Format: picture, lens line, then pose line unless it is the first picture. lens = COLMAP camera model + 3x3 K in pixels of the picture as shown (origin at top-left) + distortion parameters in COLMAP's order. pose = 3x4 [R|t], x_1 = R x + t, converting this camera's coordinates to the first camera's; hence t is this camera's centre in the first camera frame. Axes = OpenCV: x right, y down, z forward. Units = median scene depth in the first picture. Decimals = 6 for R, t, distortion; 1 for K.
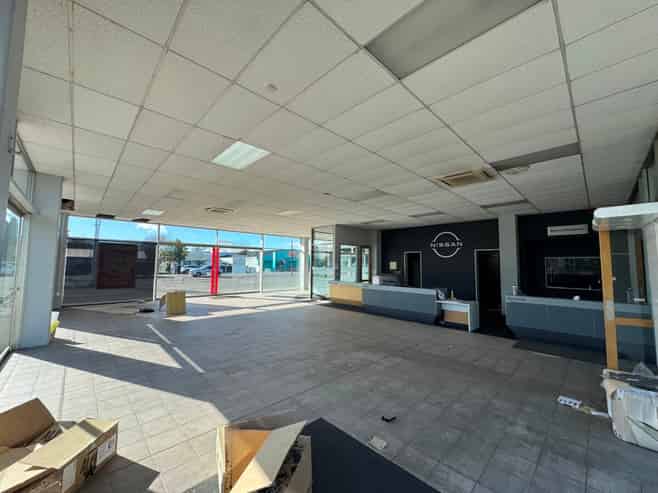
lens RADIAL K [[262.8, 0, 329.0], [0, 262.8, 246.5], [0, 0, 1]] dist [-0.000043, 0.000001]
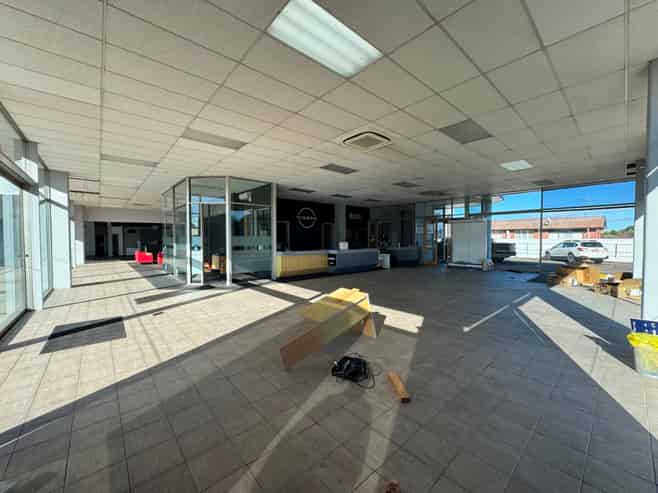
lens RADIAL K [[262.8, 0, 329.0], [0, 262.8, 246.5], [0, 0, 1]] dist [-0.000043, 0.000001]
pose [[0.047624, -0.038964, 0.998105, -0.945104], [-0.066925, 0.996869, 0.042109, 0.080428], [-0.996621, -0.068804, 0.044867, 0.948700]]
